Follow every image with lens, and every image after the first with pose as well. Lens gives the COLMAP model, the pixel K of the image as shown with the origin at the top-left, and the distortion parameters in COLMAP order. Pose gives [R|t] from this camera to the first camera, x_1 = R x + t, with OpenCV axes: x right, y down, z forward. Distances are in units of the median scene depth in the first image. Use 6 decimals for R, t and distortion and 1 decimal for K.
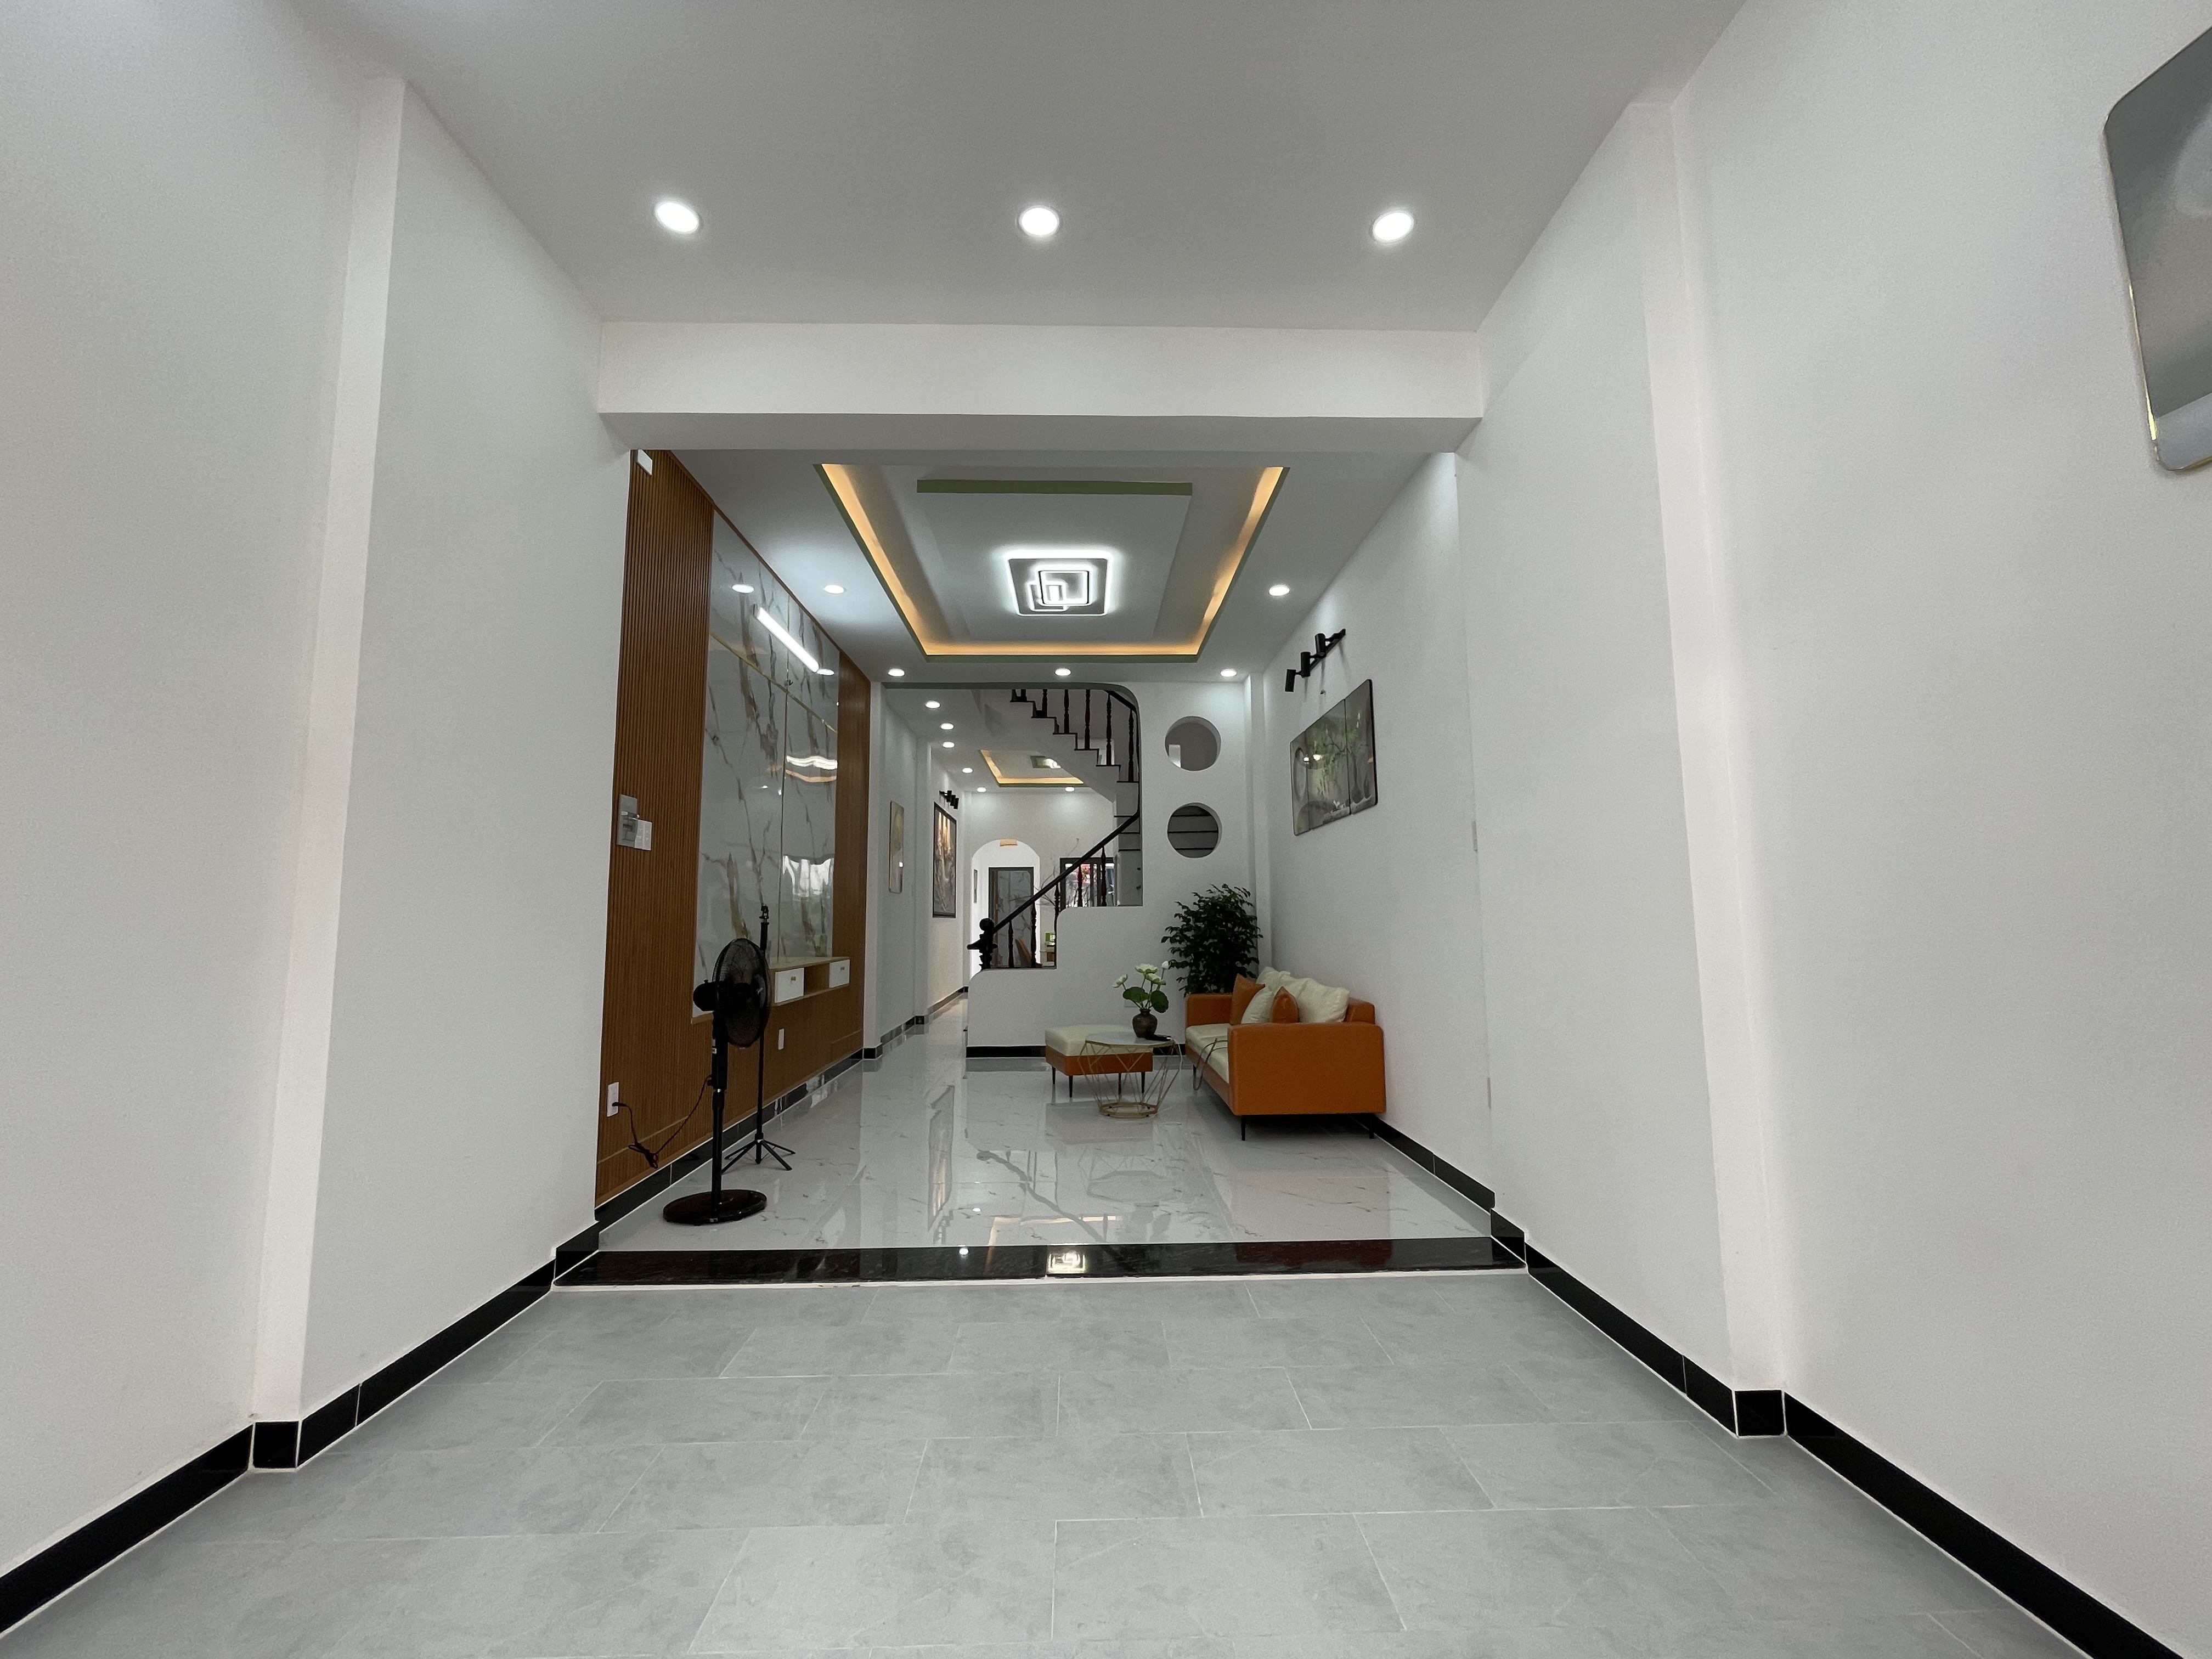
lens RADIAL K [[895.9, 0, 1103.3], [0, 895.9, 827.8], [0, 0, 1]] dist [-0.000136, -0.000010]
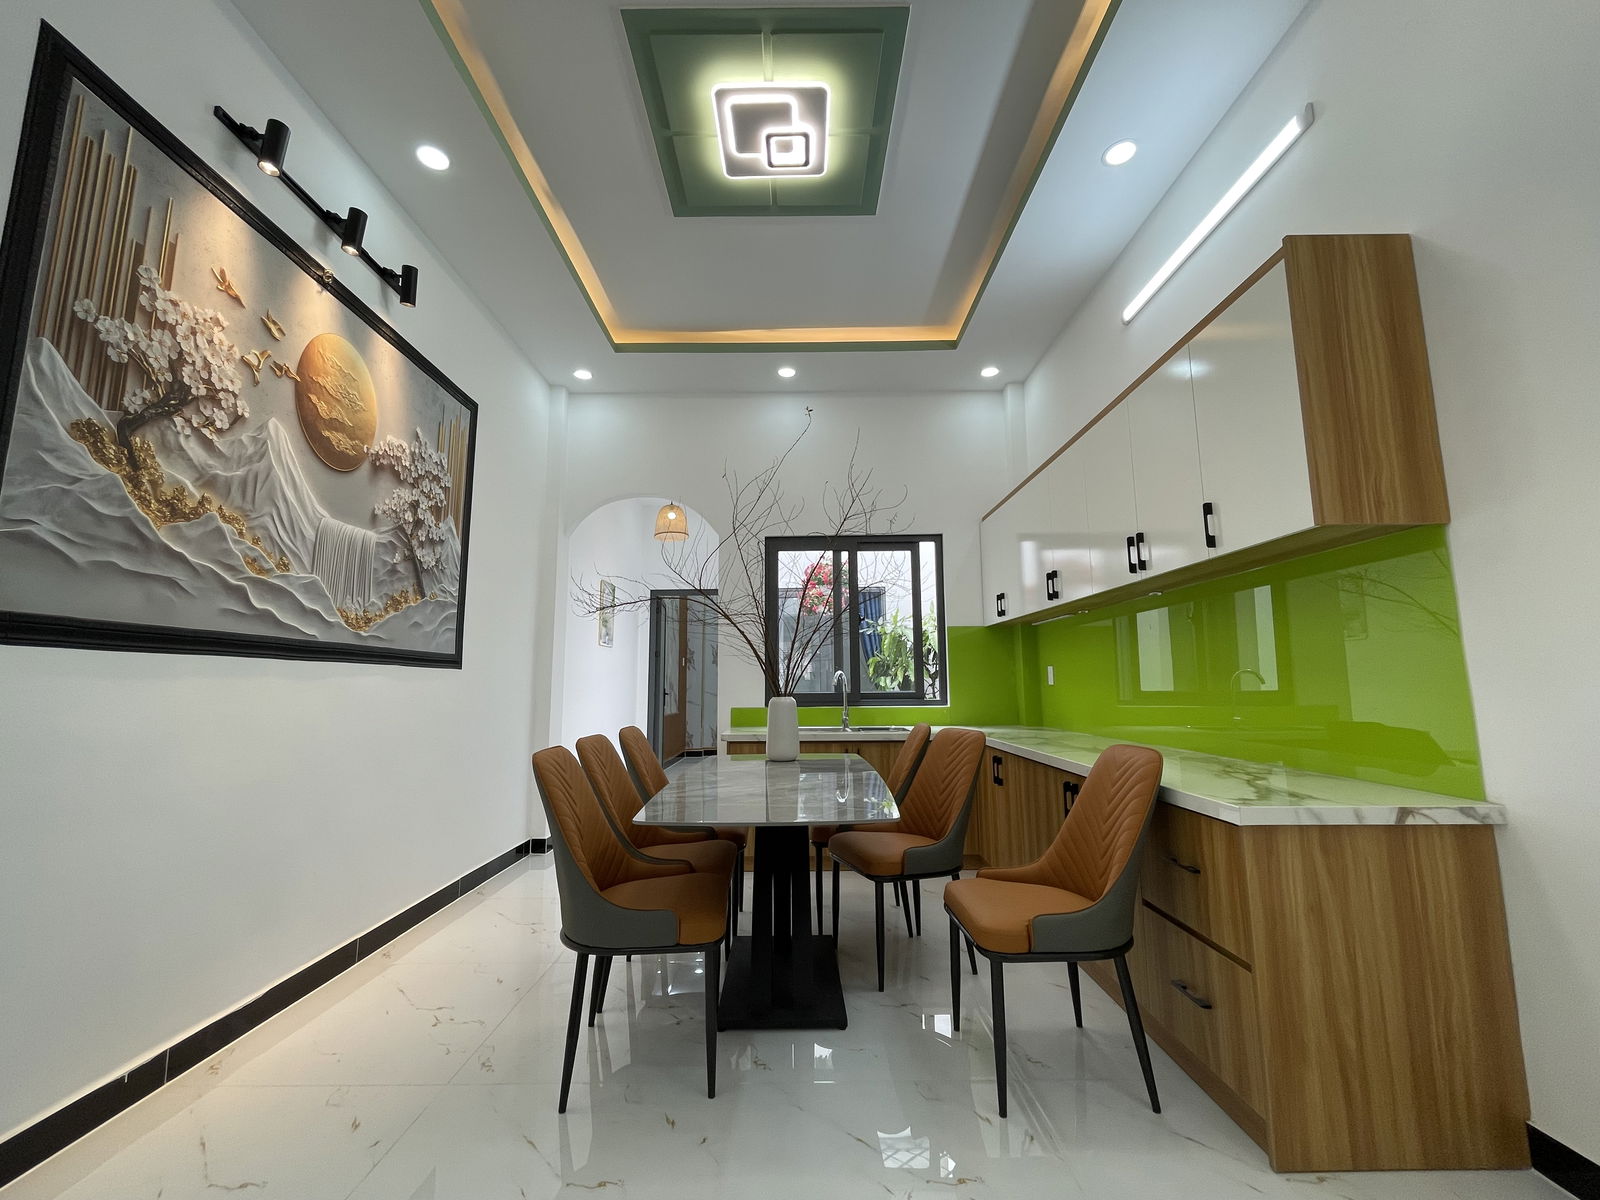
lens RADIAL K [[648.0, 0, 799.6], [0, 648.0, 595.5], [0, 0, 1]] dist [-0.000136, -0.000010]
pose [[0.999524, 0.011232, -0.028747, -0.013525], [-0.011711, 0.999795, -0.016525, 0.041606], [0.028555, 0.016854, 0.999450, 0.432244]]
